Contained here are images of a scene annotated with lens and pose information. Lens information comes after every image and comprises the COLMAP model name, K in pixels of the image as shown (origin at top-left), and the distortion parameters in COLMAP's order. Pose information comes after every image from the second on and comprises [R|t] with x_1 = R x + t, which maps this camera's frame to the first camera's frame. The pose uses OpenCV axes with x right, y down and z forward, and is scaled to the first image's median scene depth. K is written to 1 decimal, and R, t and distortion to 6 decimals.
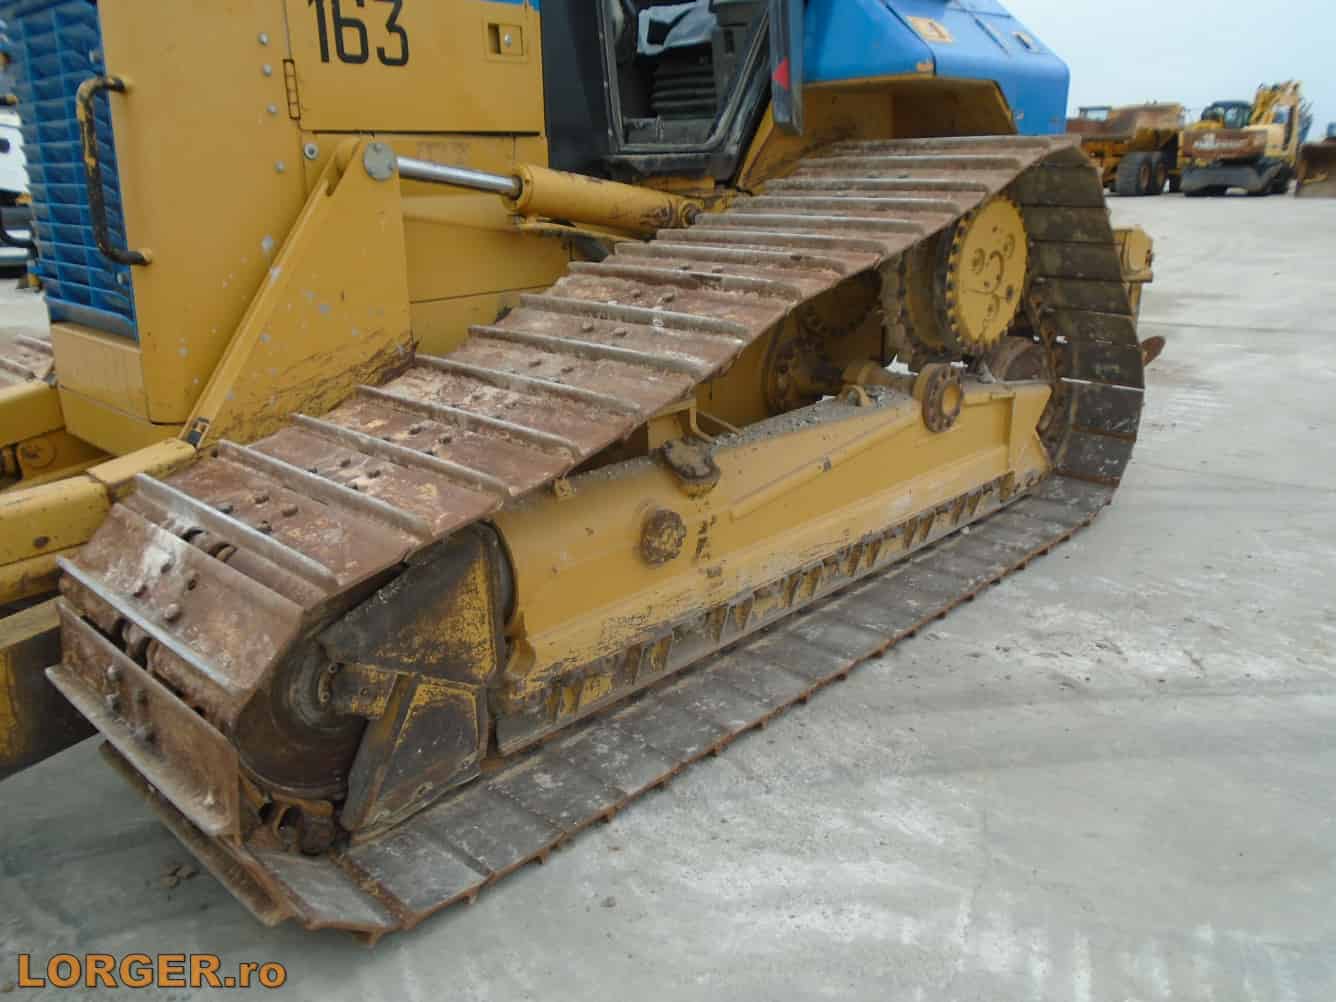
lens RADIAL K [[1030.7, 0, 663.7], [0, 1030.7, 496.9], [0, 0, 1]] dist [-0.005125, 0.000916]
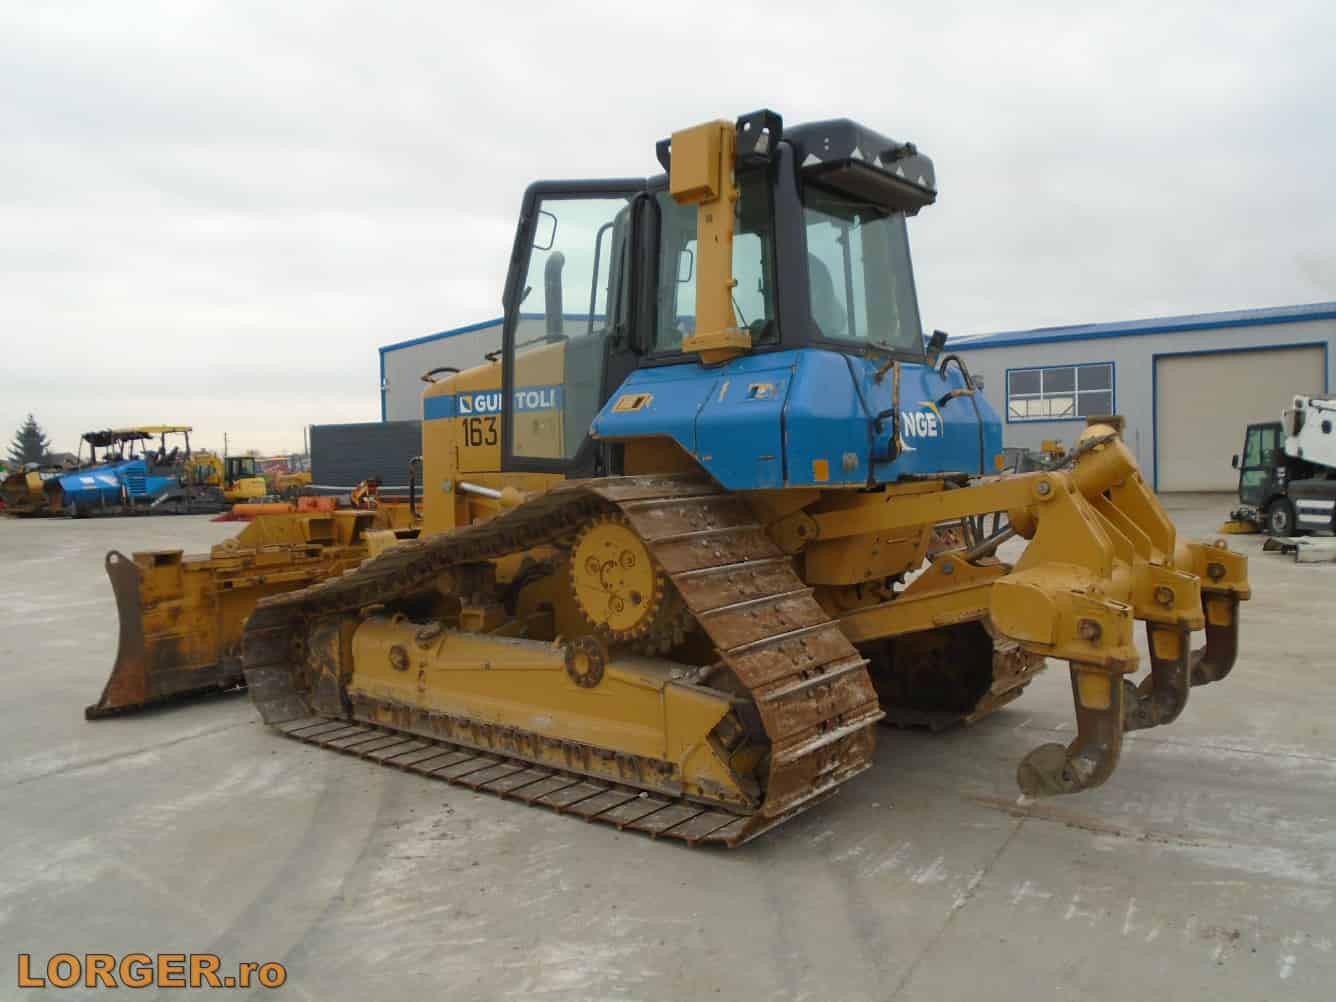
lens RADIAL K [[1030.7, 0, 663.7], [0, 1030.7, 496.9], [0, 0, 1]] dist [-0.005125, 0.000916]
pose [[0.085483, 0.050649, -0.995051, 1.900631], [-0.282928, 0.958828, 0.024499, -0.431045], [0.955324, 0.279433, 0.096293, 1.074397]]
